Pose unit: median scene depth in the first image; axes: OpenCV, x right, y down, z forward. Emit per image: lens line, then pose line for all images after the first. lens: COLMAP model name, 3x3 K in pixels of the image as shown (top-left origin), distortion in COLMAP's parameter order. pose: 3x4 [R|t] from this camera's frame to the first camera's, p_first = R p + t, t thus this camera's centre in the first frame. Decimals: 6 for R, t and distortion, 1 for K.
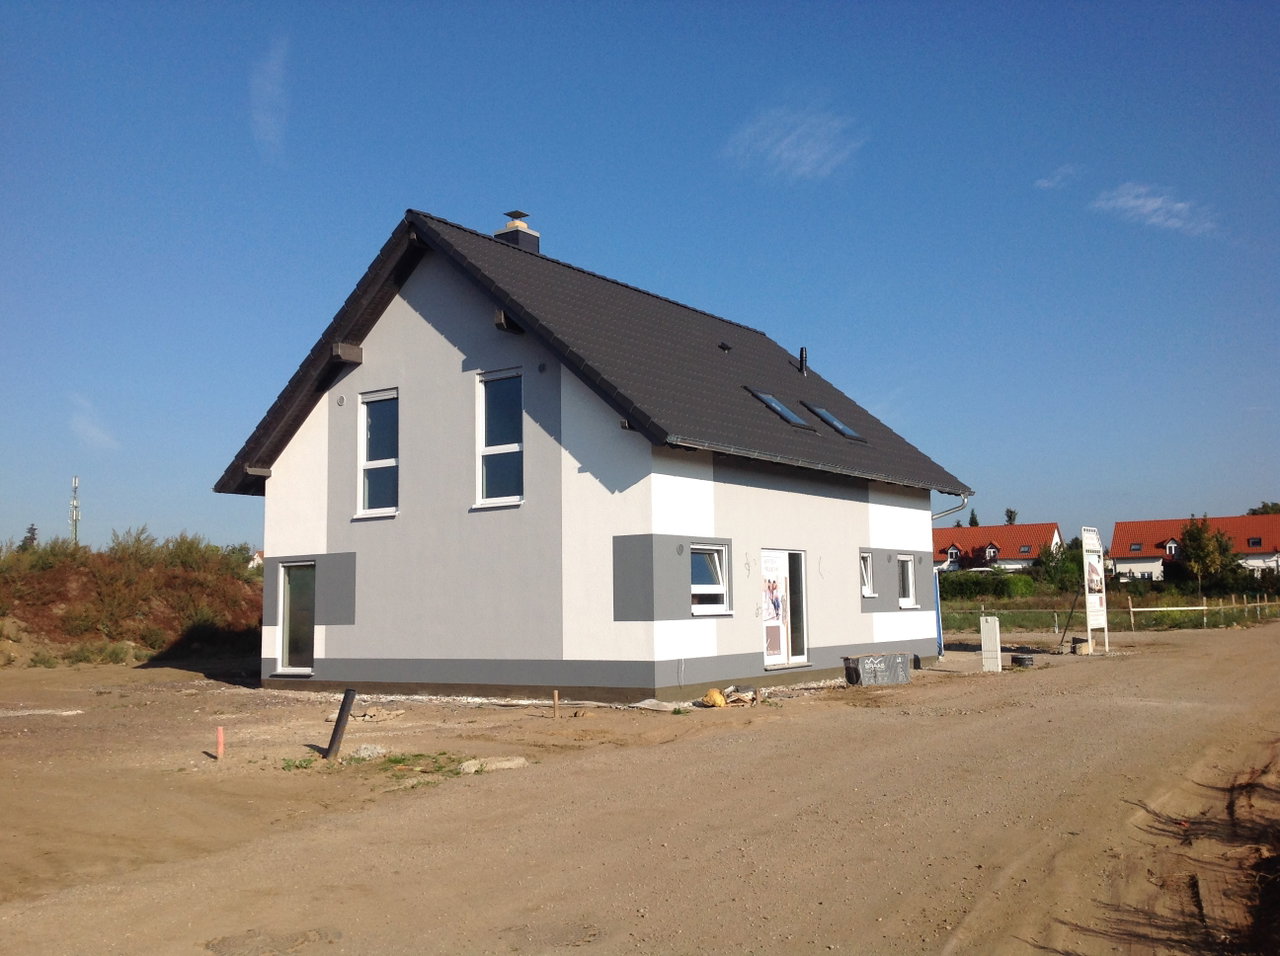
lens RADIAL K [[1211.9, 0, 646.9], [0, 1211.9, 489.3], [0, 0, 1]] dist [0.180949, -0.426629]
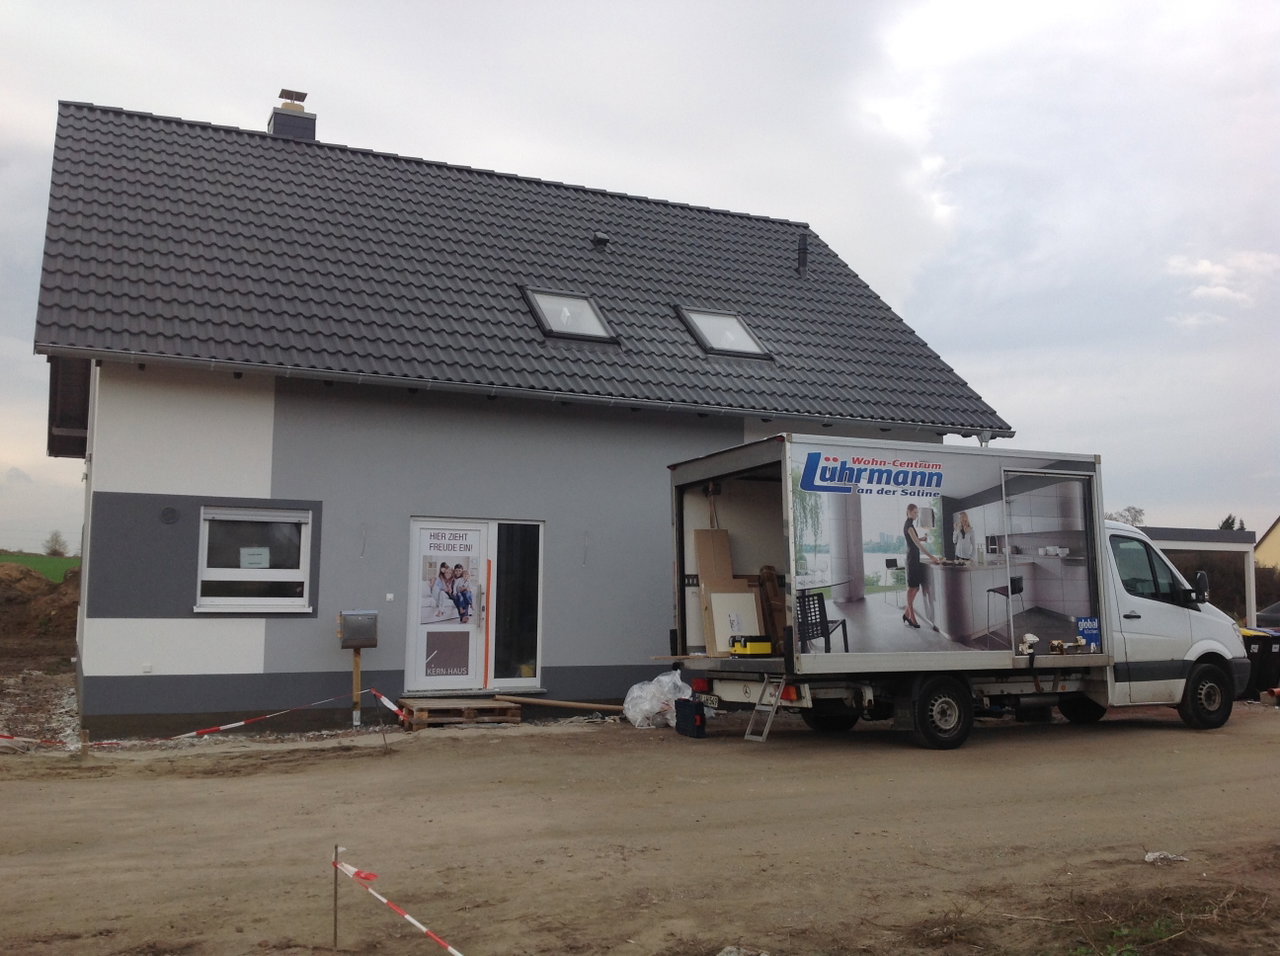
lens RADIAL K [[1211.9, 0, 646.9], [0, 1211.9, 489.3], [0, 0, 1]] dist [0.180949, -0.426629]
pose [[0.872857, -0.016728, -0.487689, 0.528012], [0.020901, 0.999777, 0.003116, 0.033868], [0.487528, -0.012913, 0.873012, 0.466388]]
